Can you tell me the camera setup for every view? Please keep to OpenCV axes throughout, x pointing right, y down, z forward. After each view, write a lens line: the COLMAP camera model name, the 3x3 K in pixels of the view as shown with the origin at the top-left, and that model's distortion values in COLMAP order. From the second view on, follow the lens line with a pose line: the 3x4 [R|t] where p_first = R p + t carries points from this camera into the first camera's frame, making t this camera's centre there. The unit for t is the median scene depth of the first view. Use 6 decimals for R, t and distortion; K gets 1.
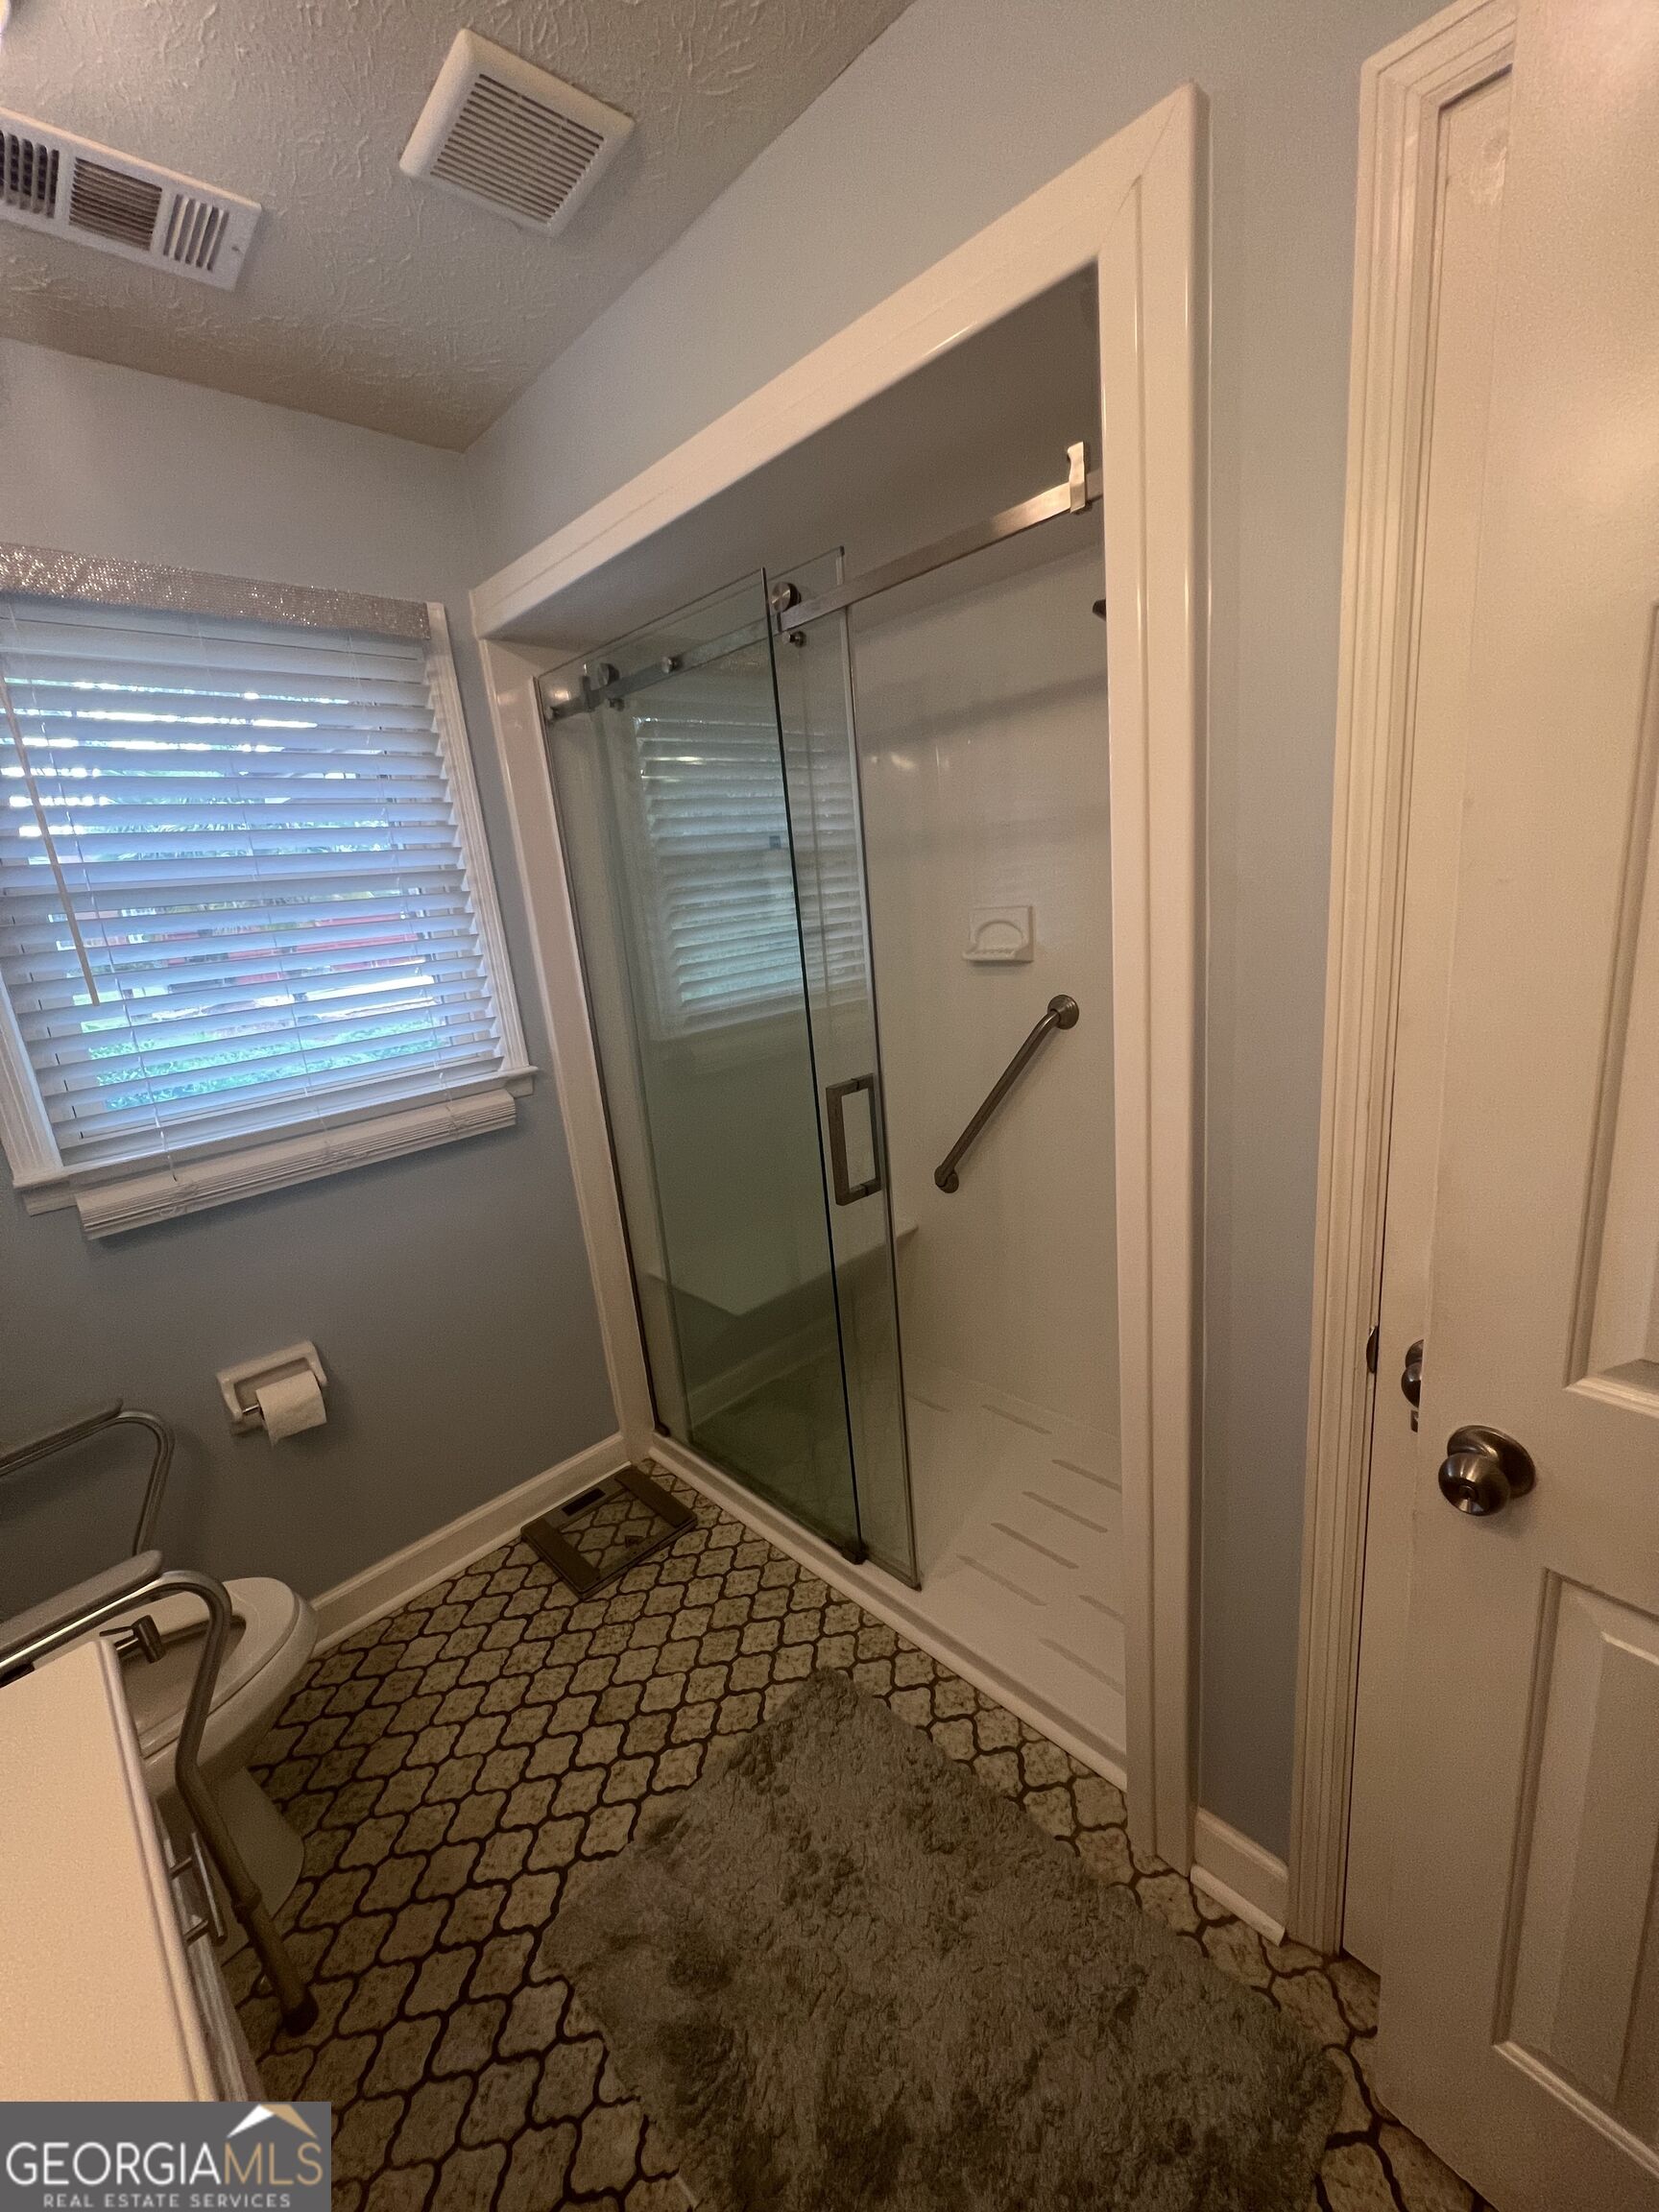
lens RADIAL K [[885.3, 0, 831.2], [0, 885.3, 1093.9], [0, 0, 1]] dist [0.003609, -0.000406]
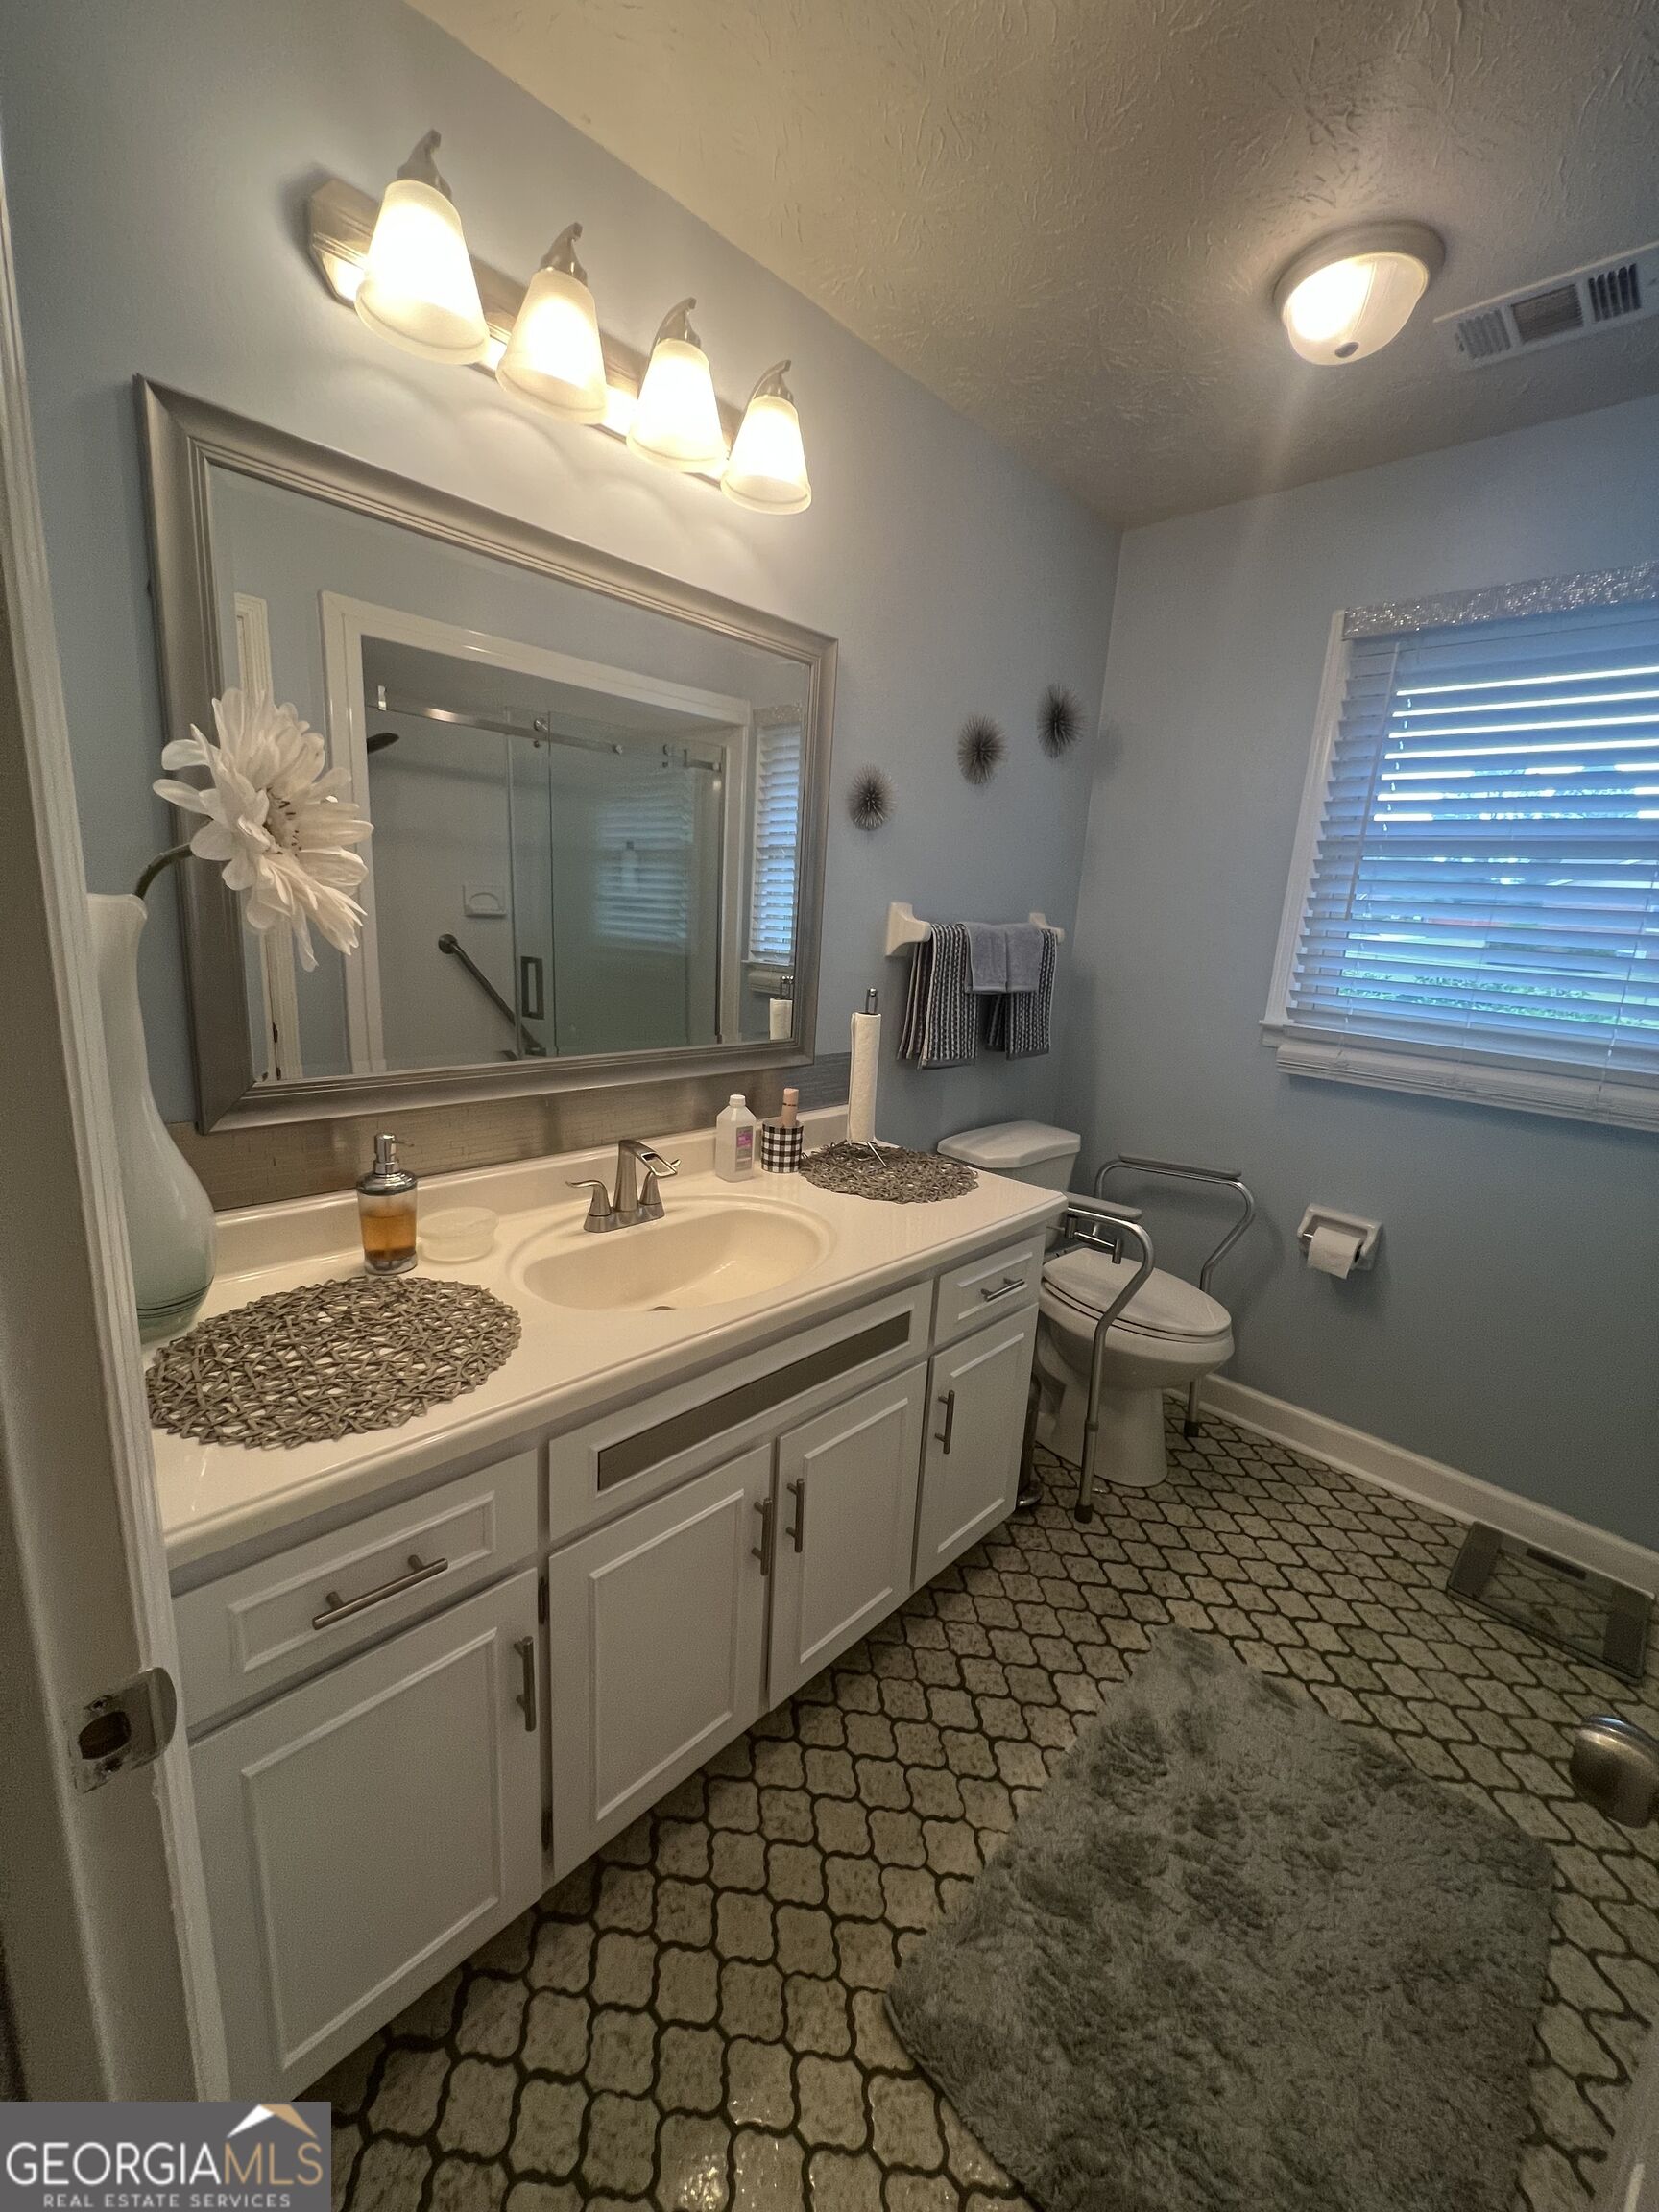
lens RADIAL K [[885.3, 0, 840.6], [0, 885.3, 1099.9], [0, 0, 1]] dist [0.003609, -0.000406]
pose [[0.032598, 0.317599, -0.947665, 0.566097], [-0.297415, 0.908298, 0.294175, -0.011483], [0.954192, 0.272260, 0.124067, 0.124544]]
